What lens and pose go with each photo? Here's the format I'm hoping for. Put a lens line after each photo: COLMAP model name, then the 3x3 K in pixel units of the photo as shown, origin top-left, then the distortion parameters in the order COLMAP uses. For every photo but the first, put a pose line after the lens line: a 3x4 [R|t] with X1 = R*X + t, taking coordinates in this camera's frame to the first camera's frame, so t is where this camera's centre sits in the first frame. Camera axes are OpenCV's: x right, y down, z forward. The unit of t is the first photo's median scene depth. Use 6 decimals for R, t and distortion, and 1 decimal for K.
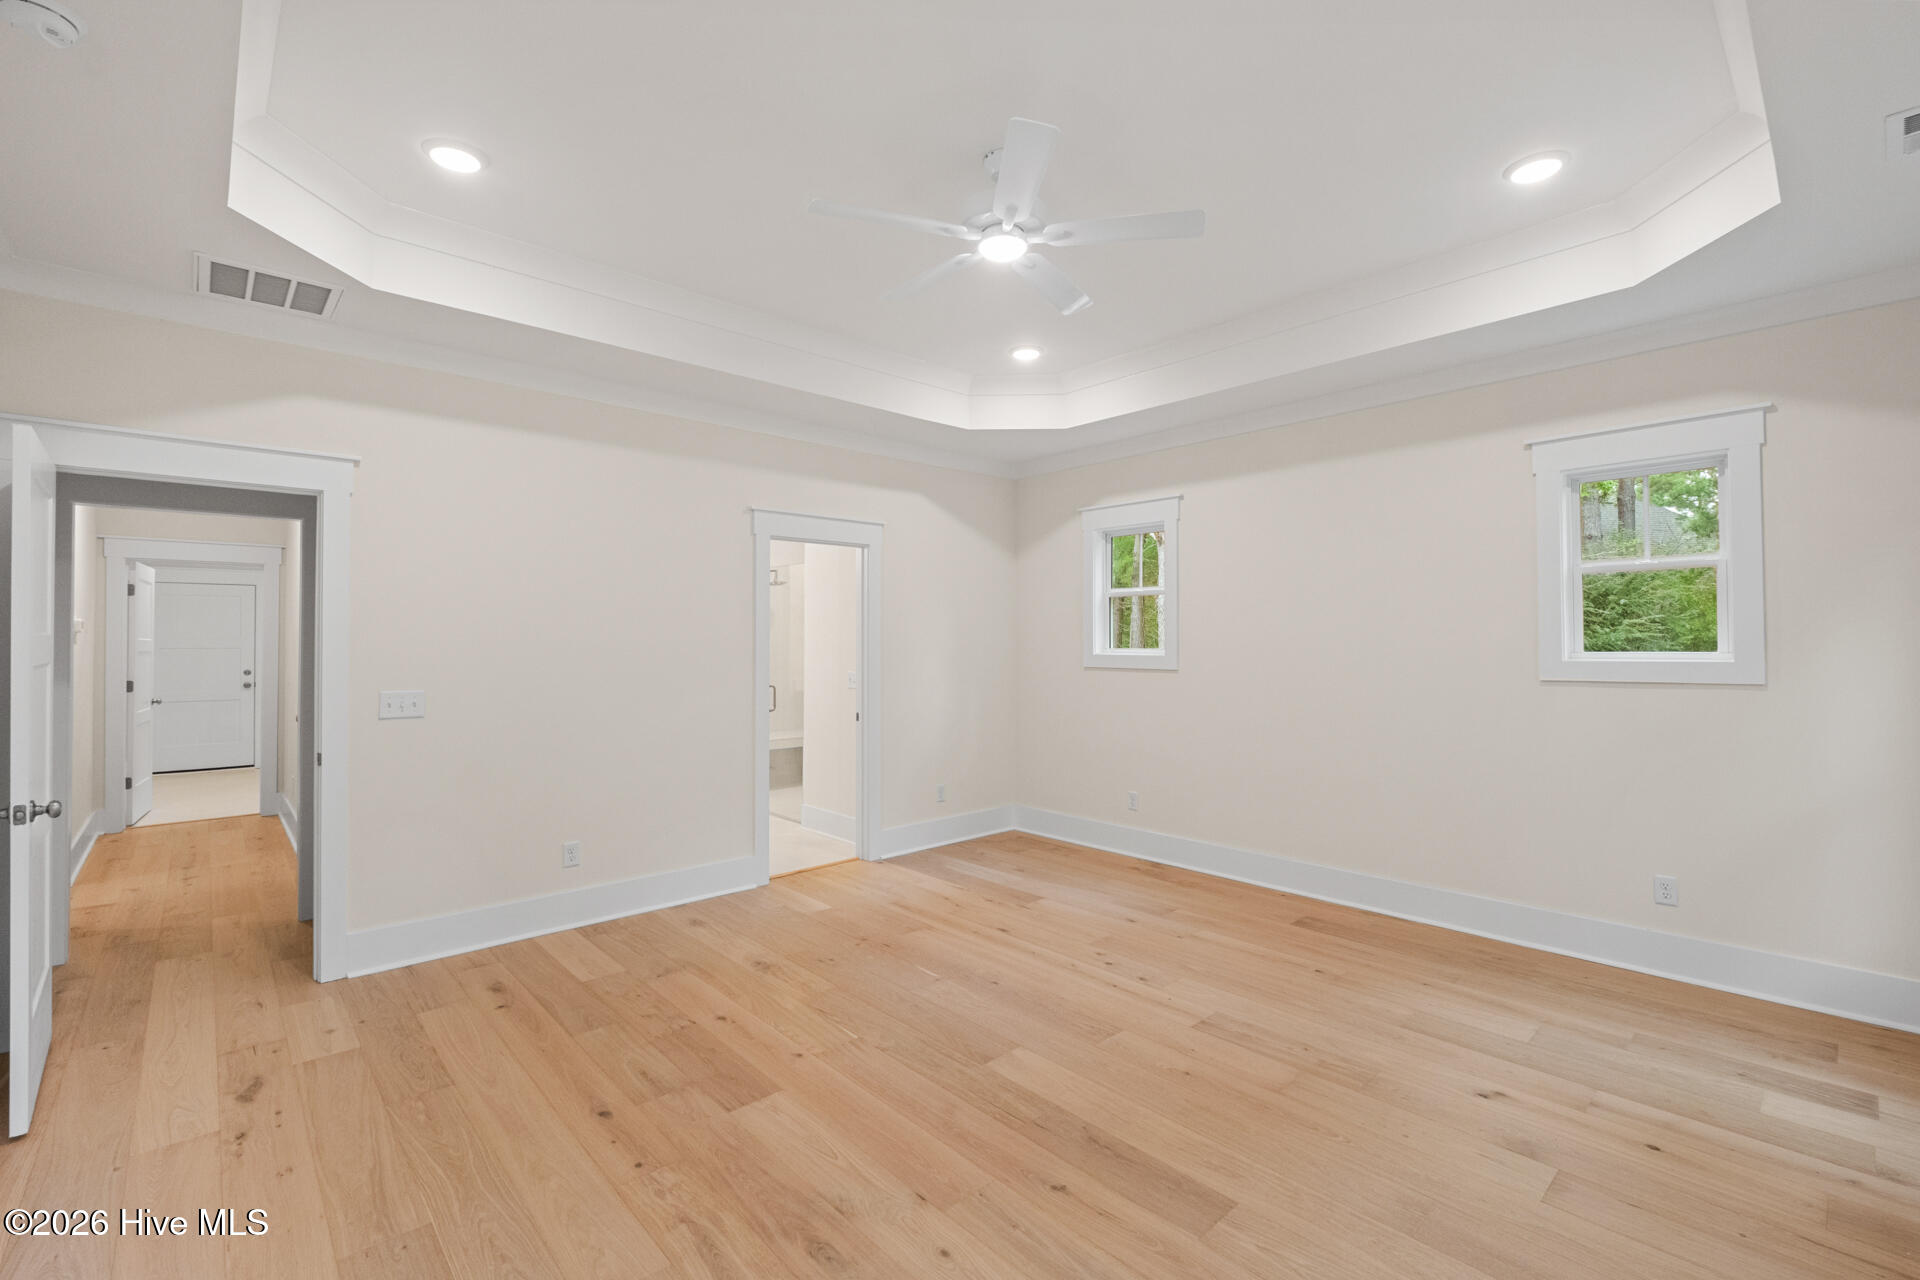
lens RADIAL K [[821.6, 0, 962.6], [0, 821.6, 635.0], [0, 0, 1]] dist [0.001197, -0.006990]
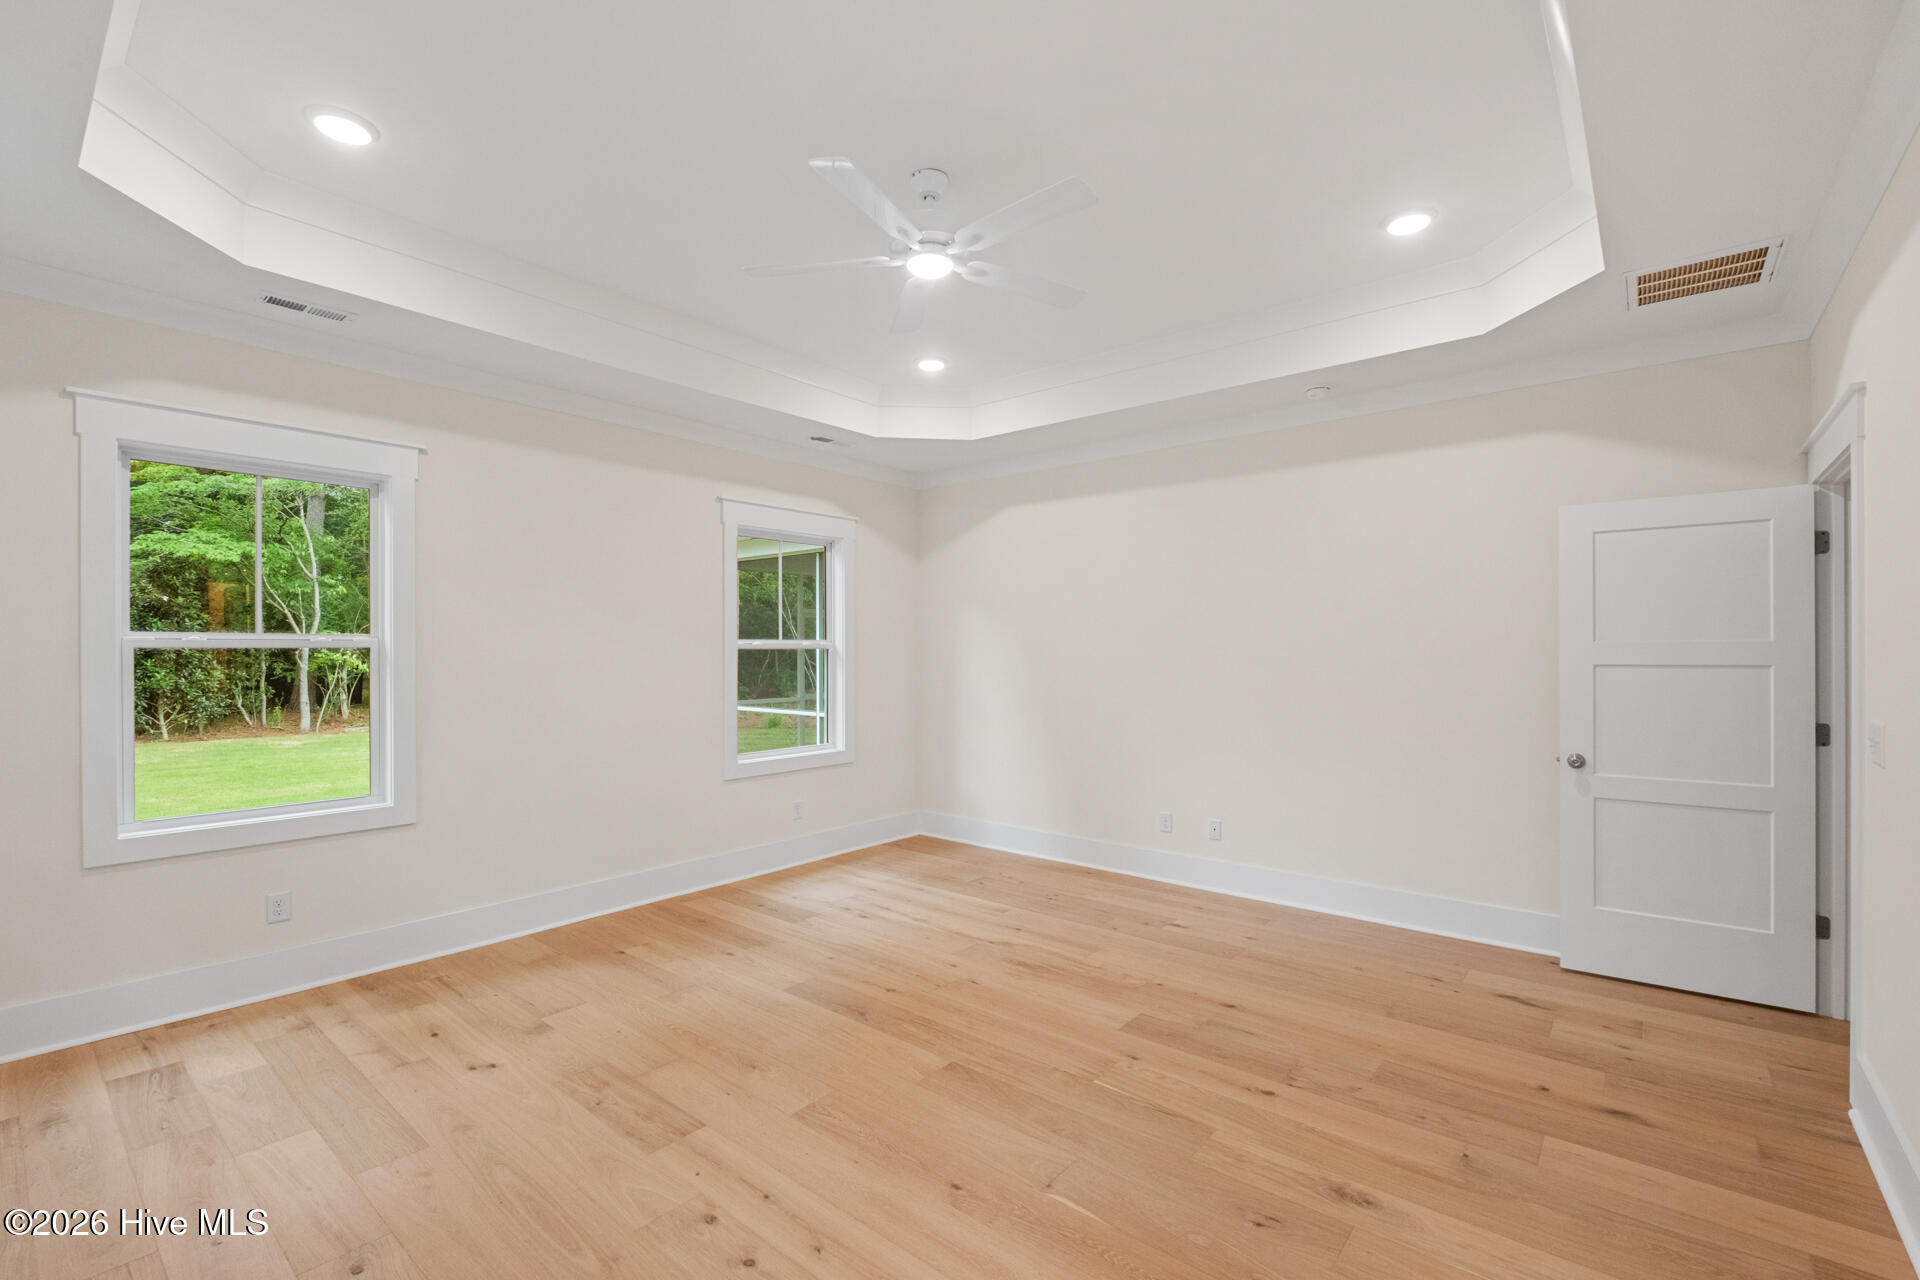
lens RADIAL K [[834.3, 0, 964.8], [0, 834.3, 646.2], [0, 0, 1]] dist [0.002467, -0.006801]
pose [[-0.991341, 0.002727, -0.131287, 0.132235], [0.004318, 0.999921, -0.011836, 0.015064], [0.131244, -0.012300, -0.991274, 1.867781]]
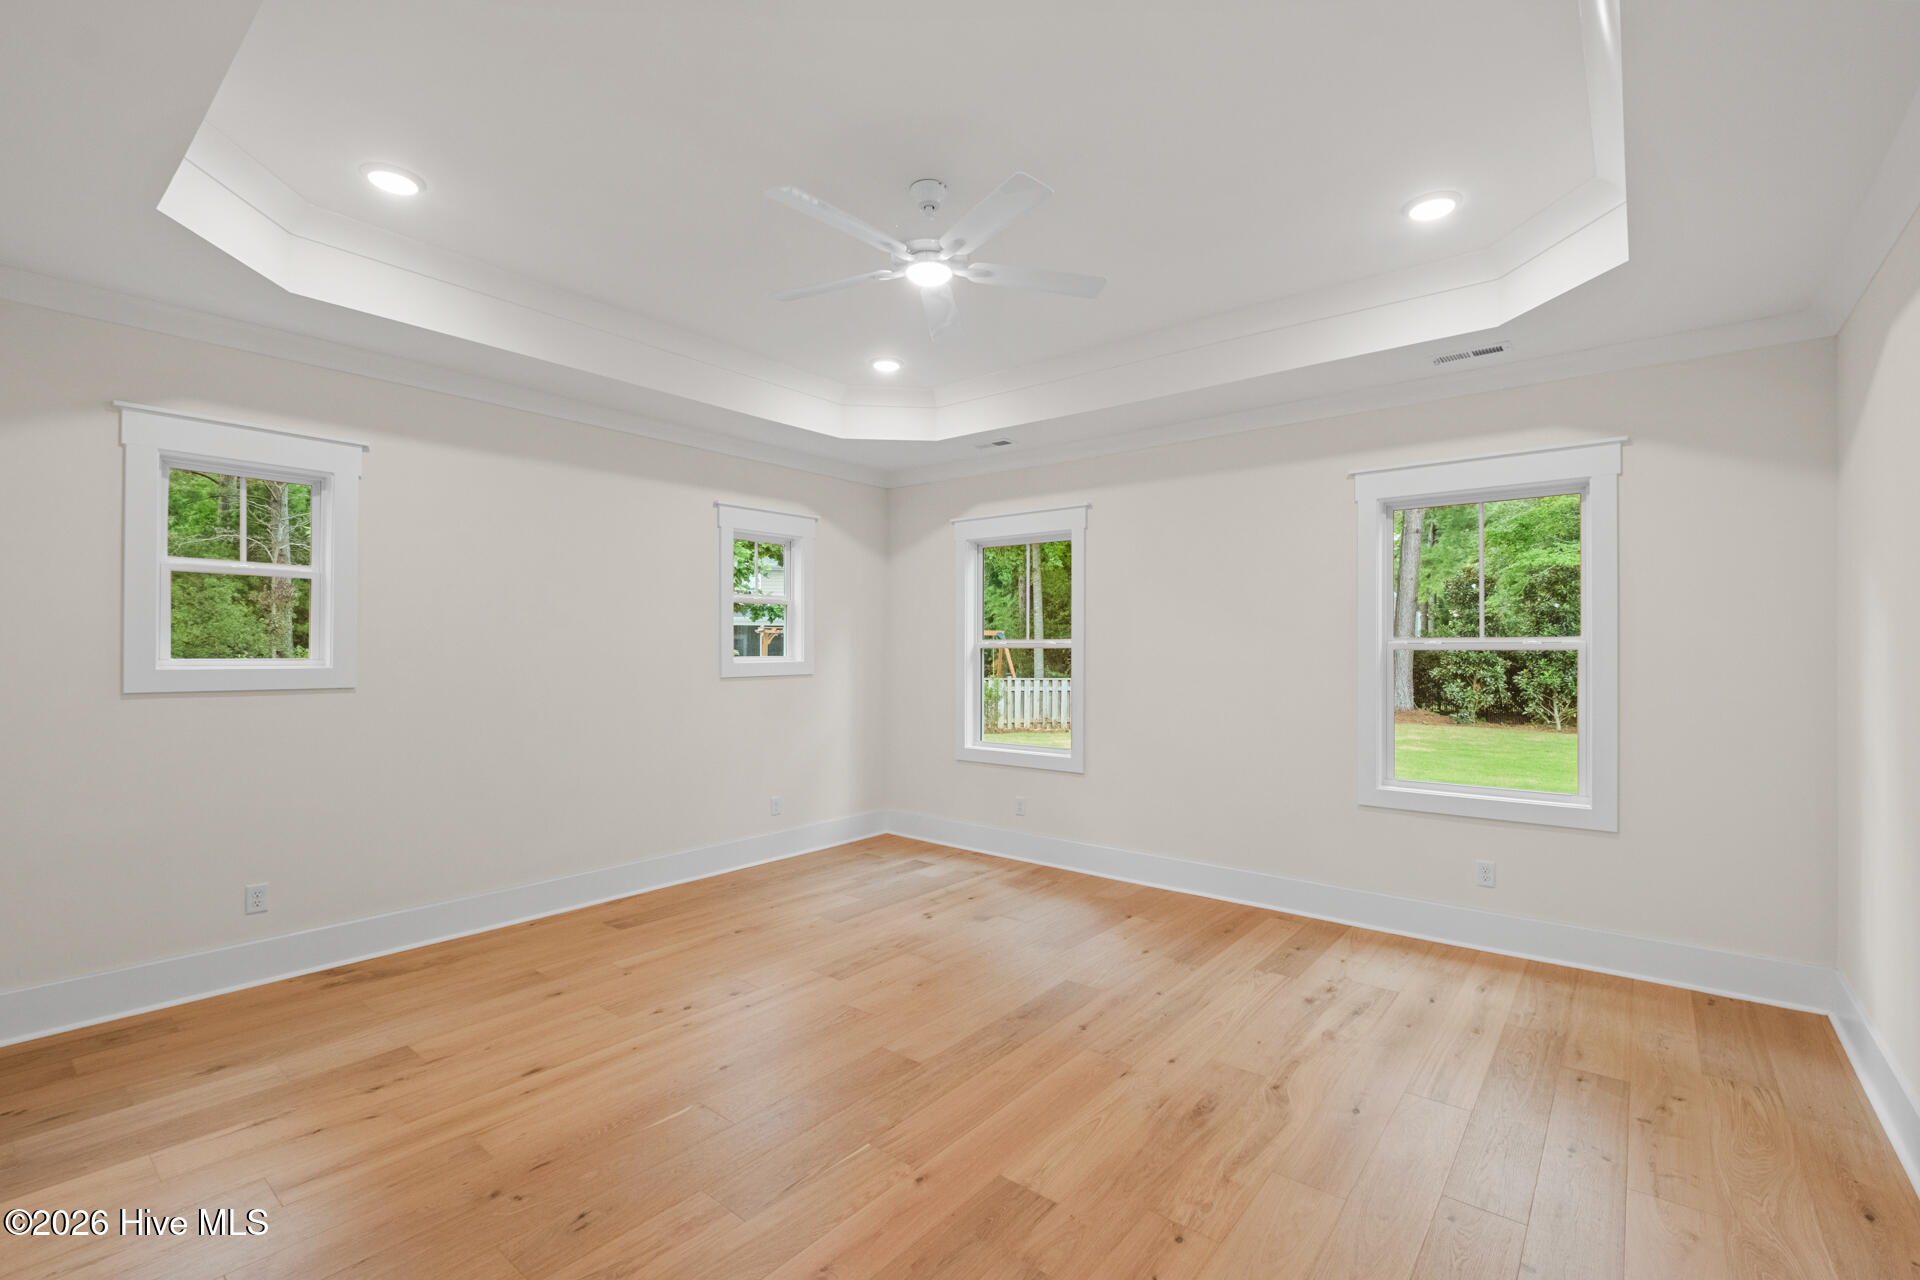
lens RADIAL K [[834.3, 0, 964.8], [0, 834.3, 646.2], [0, 0, 1]] dist [0.002467, -0.006801]
pose [[-0.146175, 0.004744, 0.989247, -0.927064], [-0.011649, 0.999911, -0.006517, 0.008893], [-0.989190, -0.012476, -0.146107, 1.010108]]
